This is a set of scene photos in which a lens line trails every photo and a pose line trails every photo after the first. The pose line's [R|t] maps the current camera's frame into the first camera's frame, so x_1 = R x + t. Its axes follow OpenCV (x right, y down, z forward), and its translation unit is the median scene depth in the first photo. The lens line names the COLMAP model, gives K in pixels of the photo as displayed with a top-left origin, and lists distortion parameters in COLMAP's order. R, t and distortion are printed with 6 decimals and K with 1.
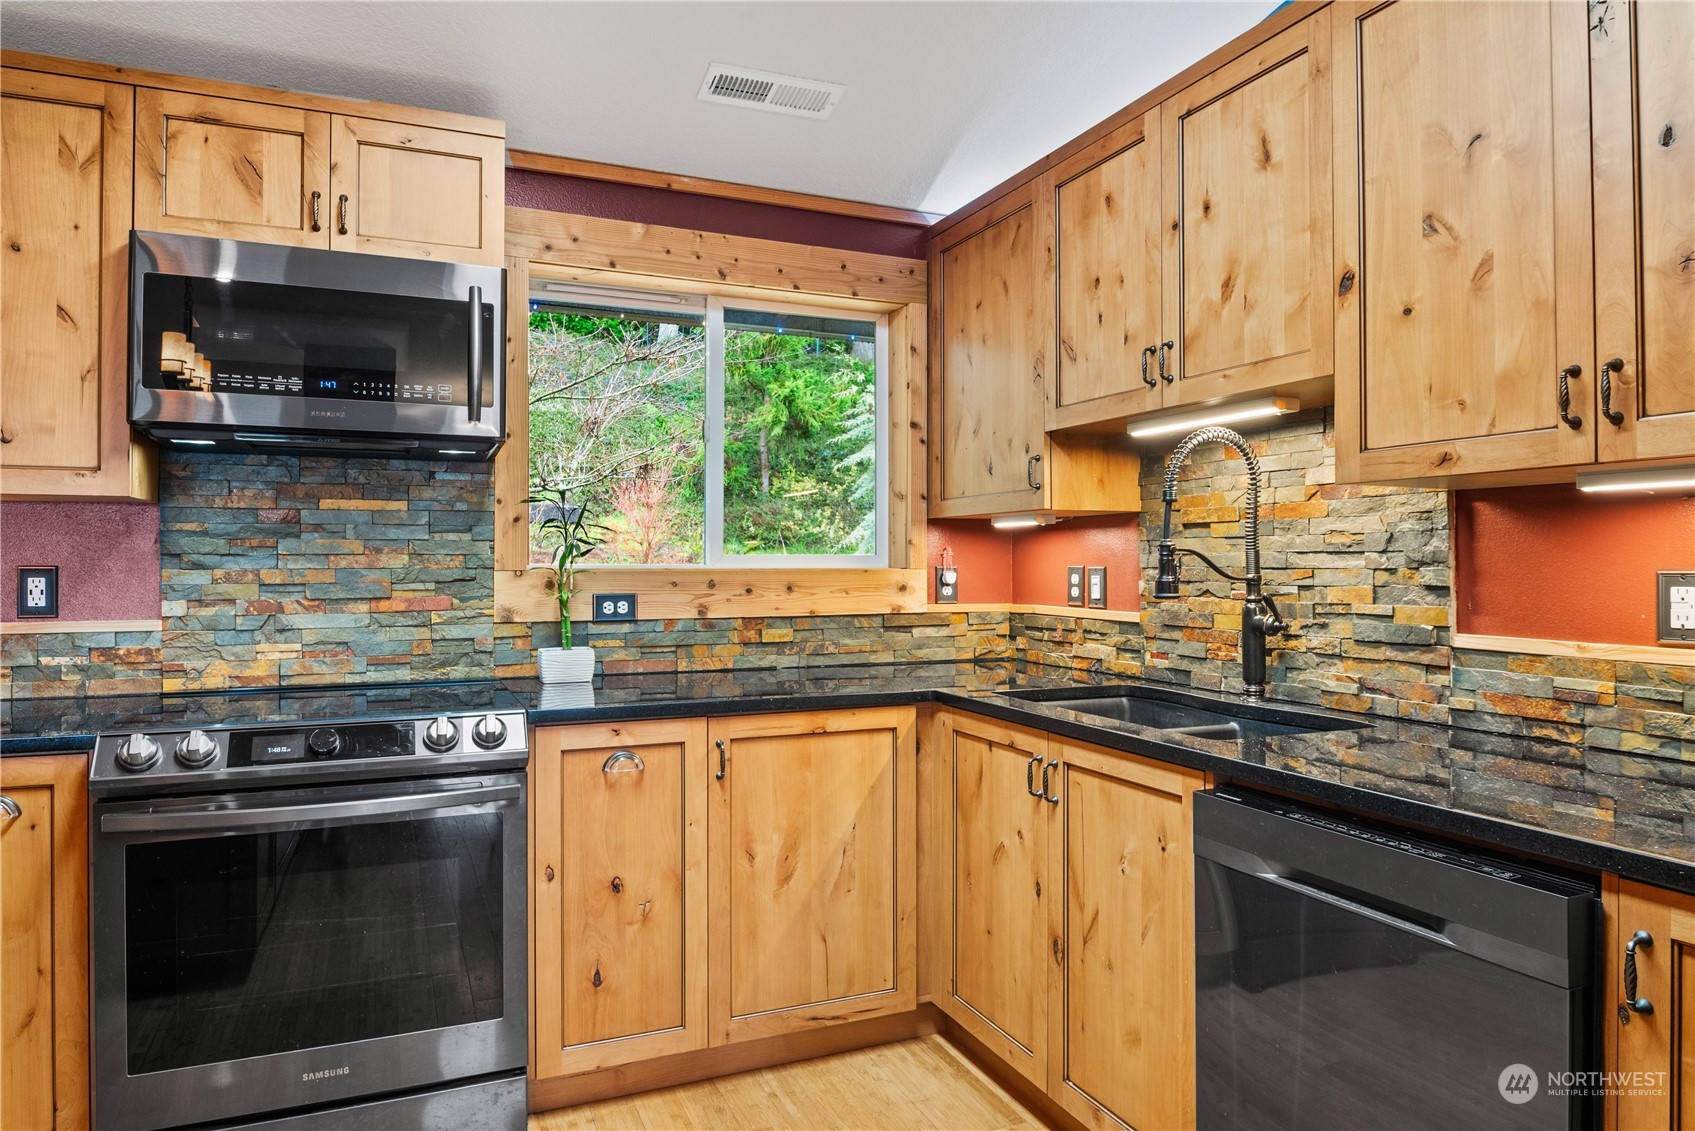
lens RADIAL K [[1030.1, 0, 810.2], [0, 1030.1, 555.5], [0, 0, 1]] dist [-0.008086, -0.010823]
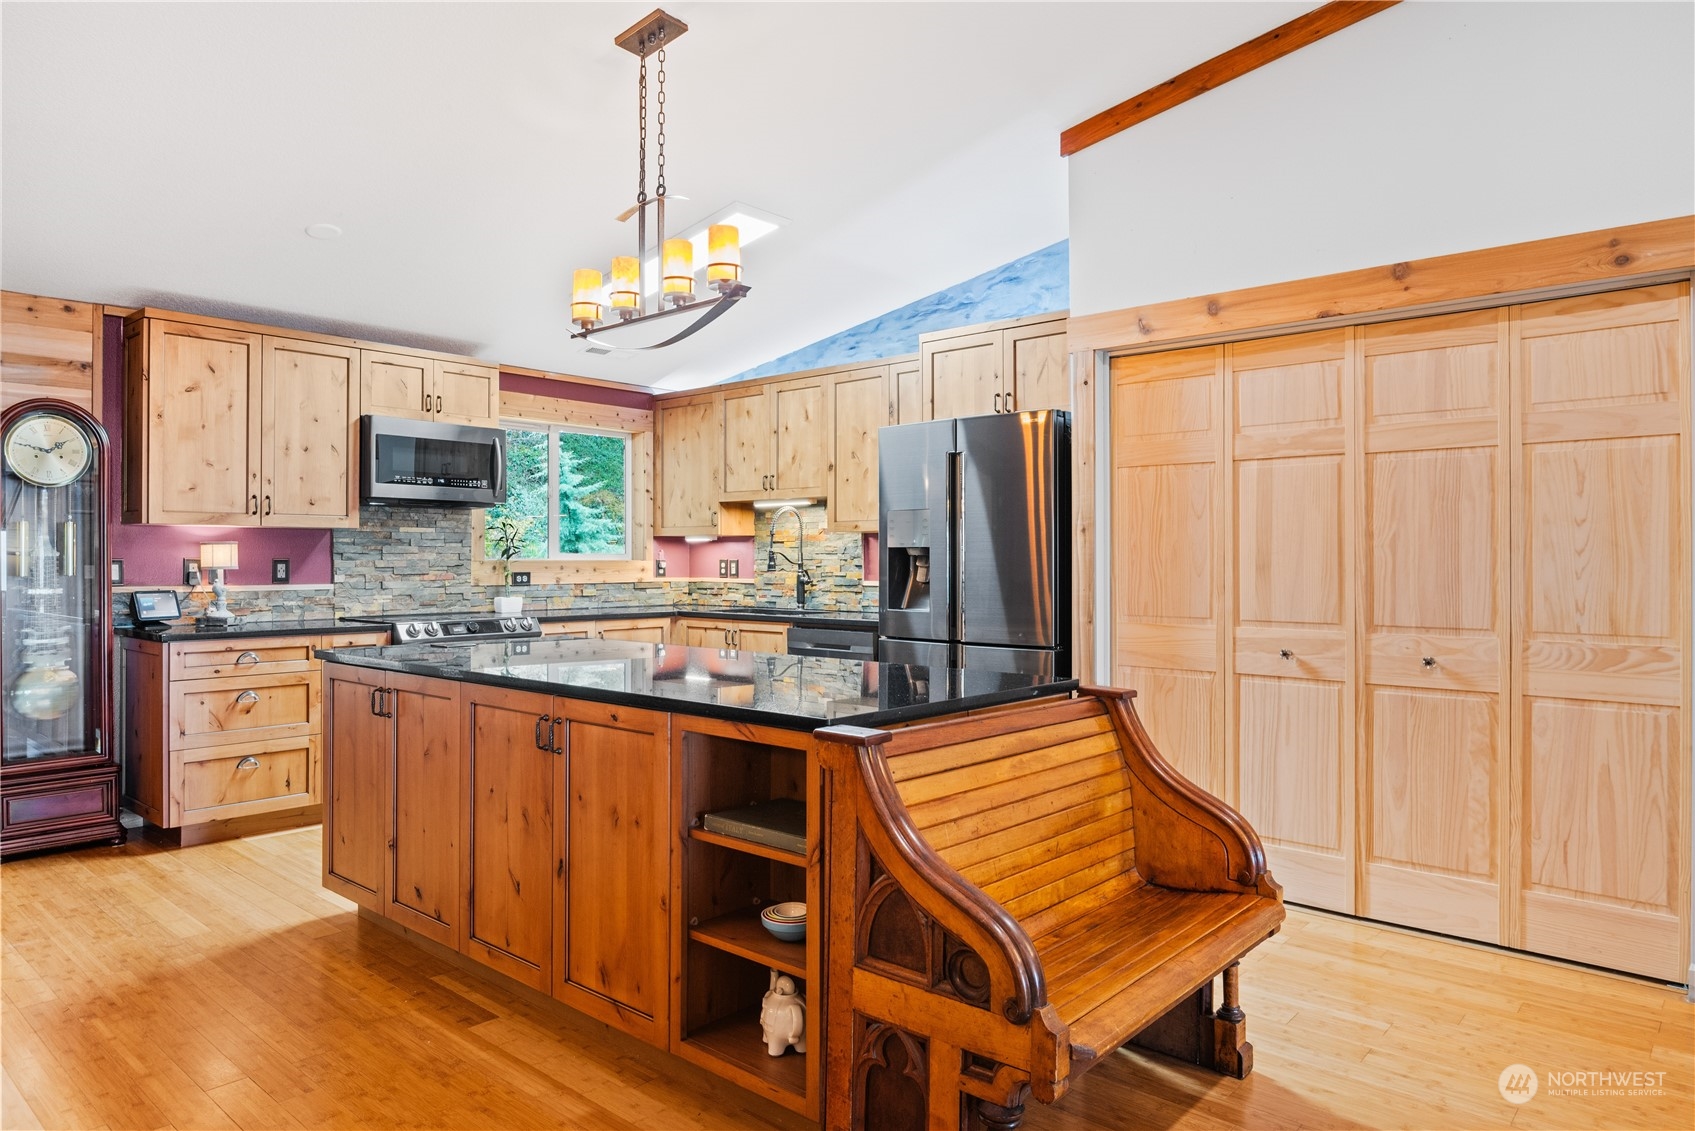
lens RADIAL K [[1030.1, 0, 829.7], [0, 1030.1, 559.3], [0, 0, 1]] dist [-0.008086, -0.010823]
pose [[0.895999, 0.000218, 0.444056, -0.681220], [-0.003558, 0.999971, 0.006687, -0.006464], [-0.444041, -0.007571, 0.895974, -1.412166]]
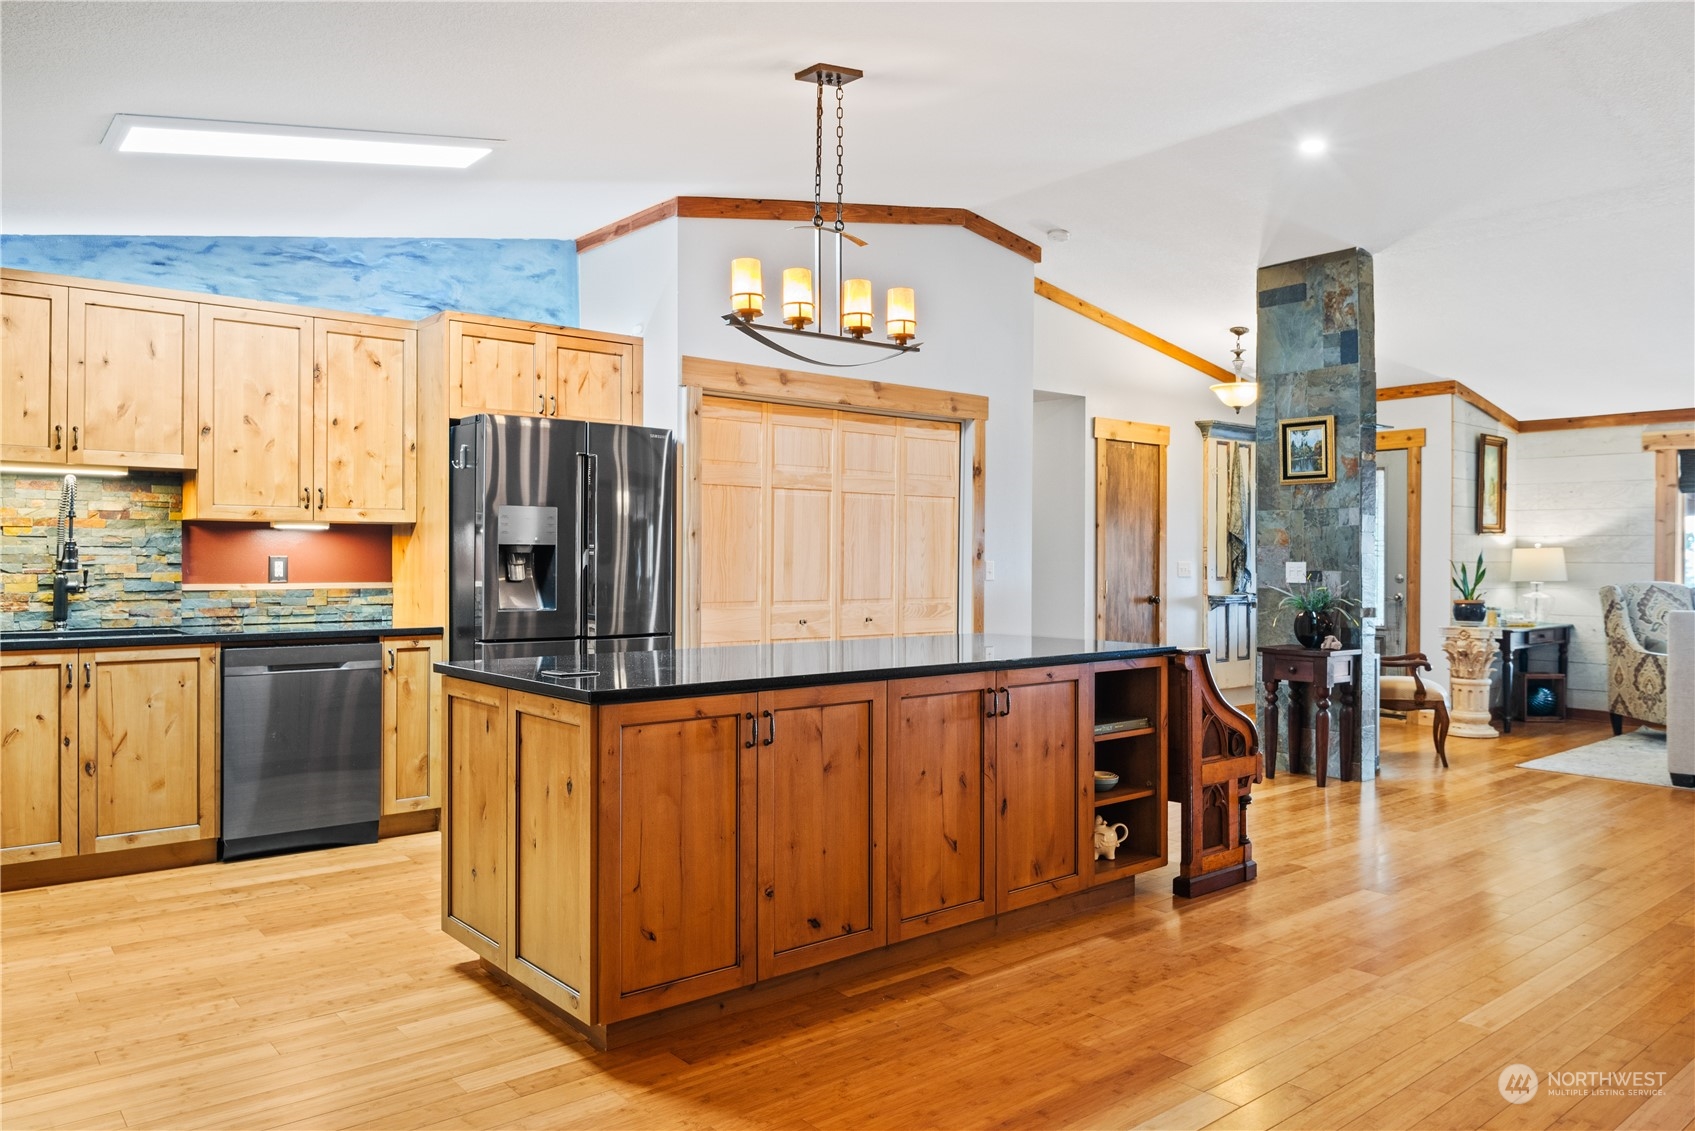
lens RADIAL K [[1143.1, 0, 826.7], [0, 1143.1, 558.1], [0, 0, 1]] dist [-0.014650, -0.004876]
pose [[-0.276009, -0.002687, 0.961151, -1.811985], [-0.012888, 0.999917, -0.000905, 0.002641], [-0.961069, -0.012637, -0.276021, 0.285289]]
